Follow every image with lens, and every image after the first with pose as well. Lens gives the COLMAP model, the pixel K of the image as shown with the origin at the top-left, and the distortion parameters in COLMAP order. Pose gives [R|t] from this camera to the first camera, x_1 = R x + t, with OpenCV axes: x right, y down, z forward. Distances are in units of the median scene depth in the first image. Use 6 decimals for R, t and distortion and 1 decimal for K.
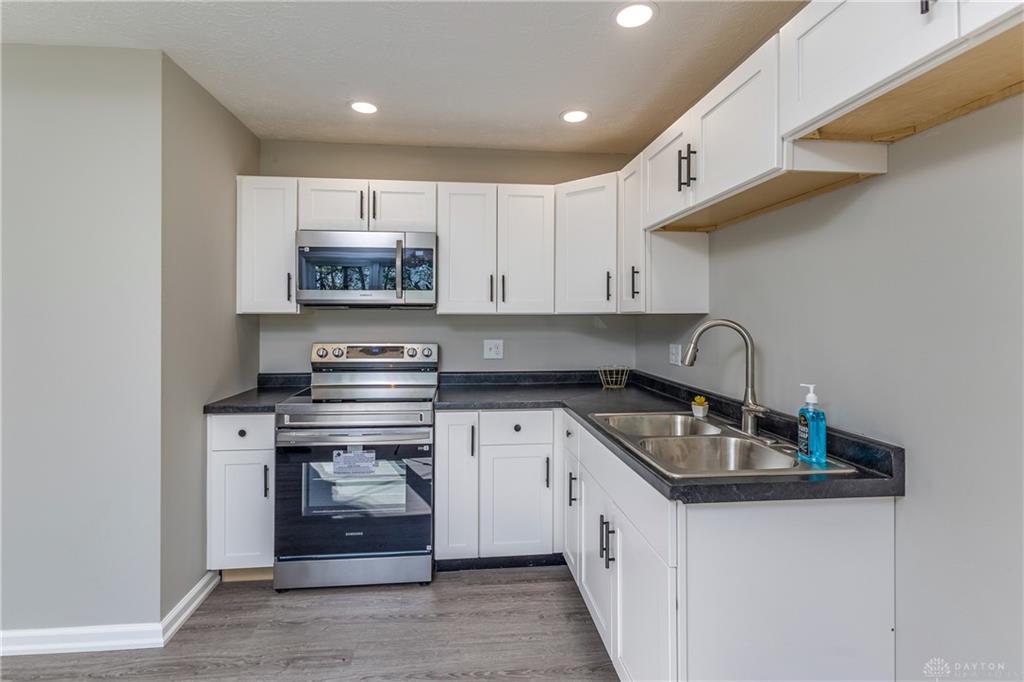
lens RADIAL K [[469.7, 0, 500.8], [0, 469.7, 314.9], [0, 0, 1]] dist [0.002746, 0.000701]
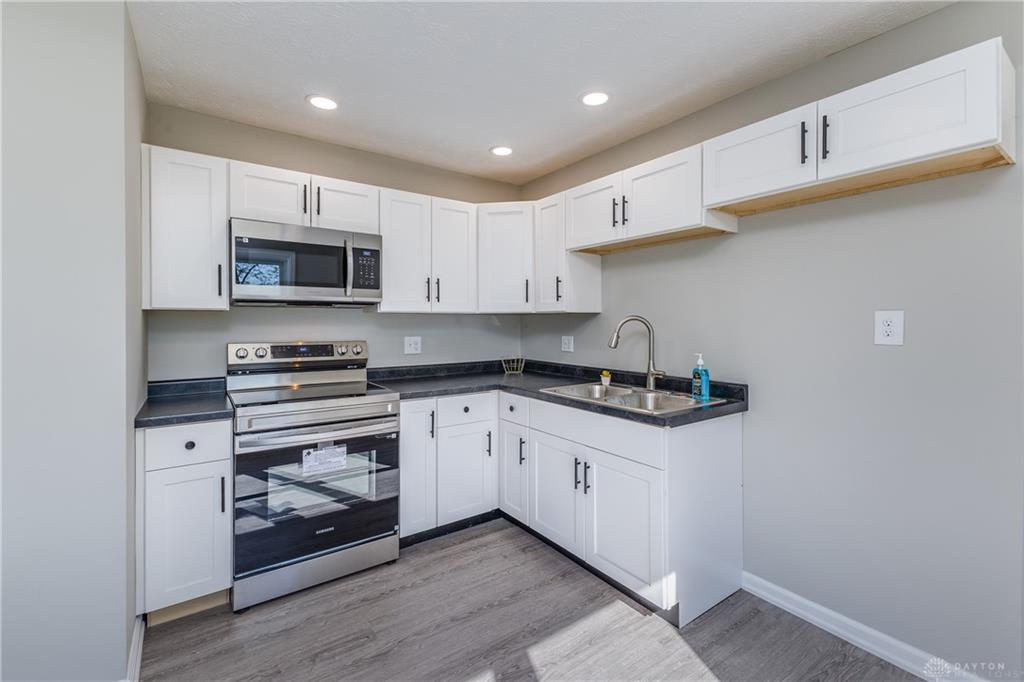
lens RADIAL K [[447.7, 0, 515.8], [0, 447.7, 321.1], [0, 0, 1]] dist [0.013104, -0.000649]
pose [[0.863792, -0.001297, 0.503847, -0.439684], [-0.000828, 0.999992, 0.003994, 0.016165], [-0.503848, -0.003867, 0.863784, -0.029388]]
